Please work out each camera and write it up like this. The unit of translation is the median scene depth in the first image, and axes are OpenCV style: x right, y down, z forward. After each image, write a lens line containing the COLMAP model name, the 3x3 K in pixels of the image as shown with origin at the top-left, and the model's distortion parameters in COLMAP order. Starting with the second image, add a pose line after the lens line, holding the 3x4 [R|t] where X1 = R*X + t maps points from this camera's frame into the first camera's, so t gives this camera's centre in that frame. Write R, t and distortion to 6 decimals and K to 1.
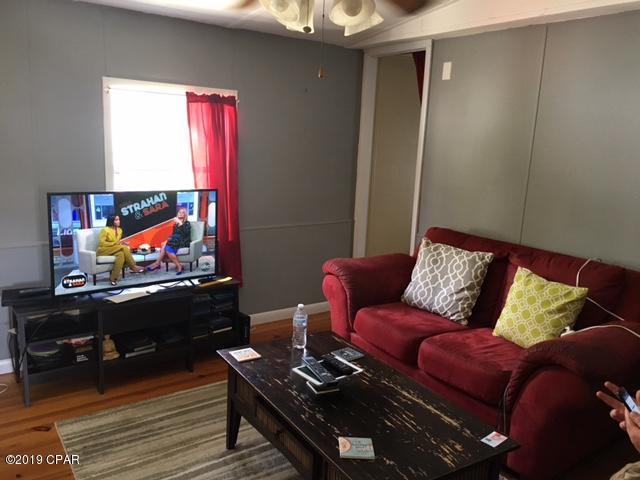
lens RADIAL K [[546.0, 0, 321.1], [0, 546.0, 239.6], [0, 0, 1]] dist [0.081917, -0.113392]
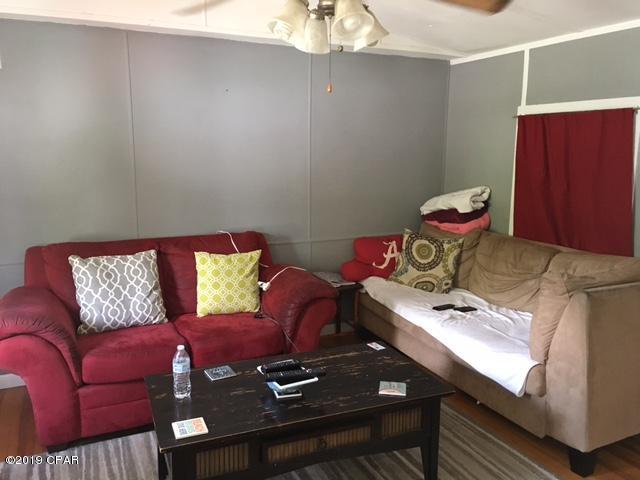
lens RADIAL K [[546.0, 0, 316.8], [0, 546.0, 238.3], [0, 0, 1]] dist [0.081917, -0.113392]
pose [[0.168462, -0.208425, 0.963421, -0.638951], [0.188825, 0.966112, 0.175990, -0.122135], [-0.967453, 0.152270, 0.202109, 0.492624]]
